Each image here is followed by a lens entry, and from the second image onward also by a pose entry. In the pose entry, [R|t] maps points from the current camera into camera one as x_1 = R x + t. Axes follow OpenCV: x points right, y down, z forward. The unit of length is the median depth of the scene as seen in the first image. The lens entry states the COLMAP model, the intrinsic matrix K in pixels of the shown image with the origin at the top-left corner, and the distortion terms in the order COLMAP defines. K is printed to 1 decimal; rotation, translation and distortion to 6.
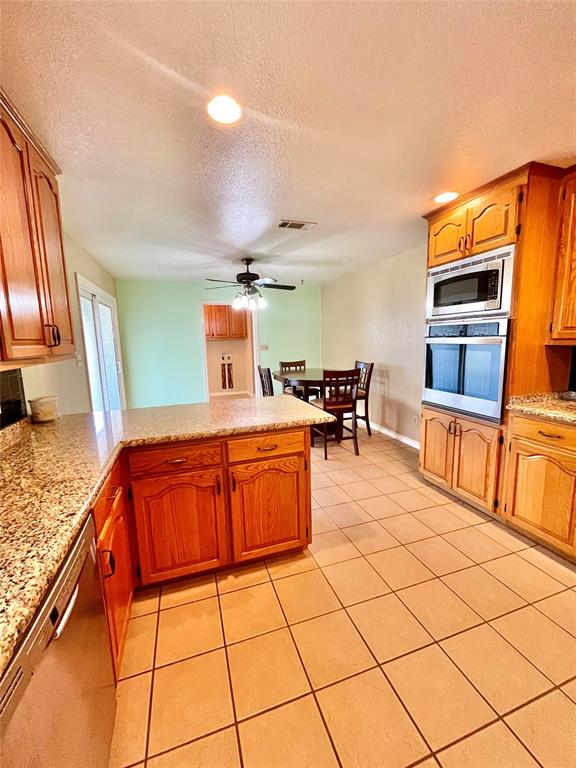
lens RADIAL K [[310.3, 0, 288.3], [0, 310.3, 384.6], [0, 0, 1]] dist [-0.000452, -0.000009]
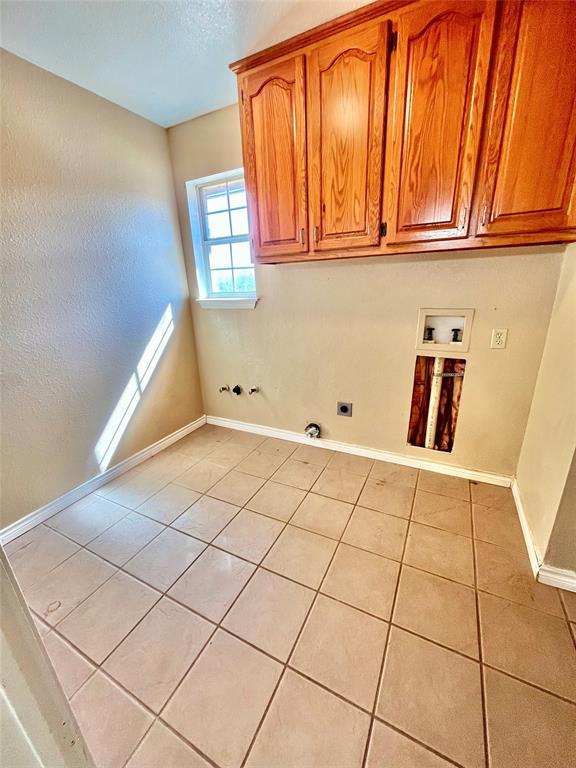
lens RADIAL K [[310.3, 0, 287.1], [0, 310.3, 384.4], [0, 0, 1]] dist [-0.000452, -0.000009]
pose [[0.701178, 0.233777, -0.673571, -0.115340], [-0.084685, 0.965338, 0.246884, -0.096258], [0.707939, -0.116069, 0.696671, 0.745199]]
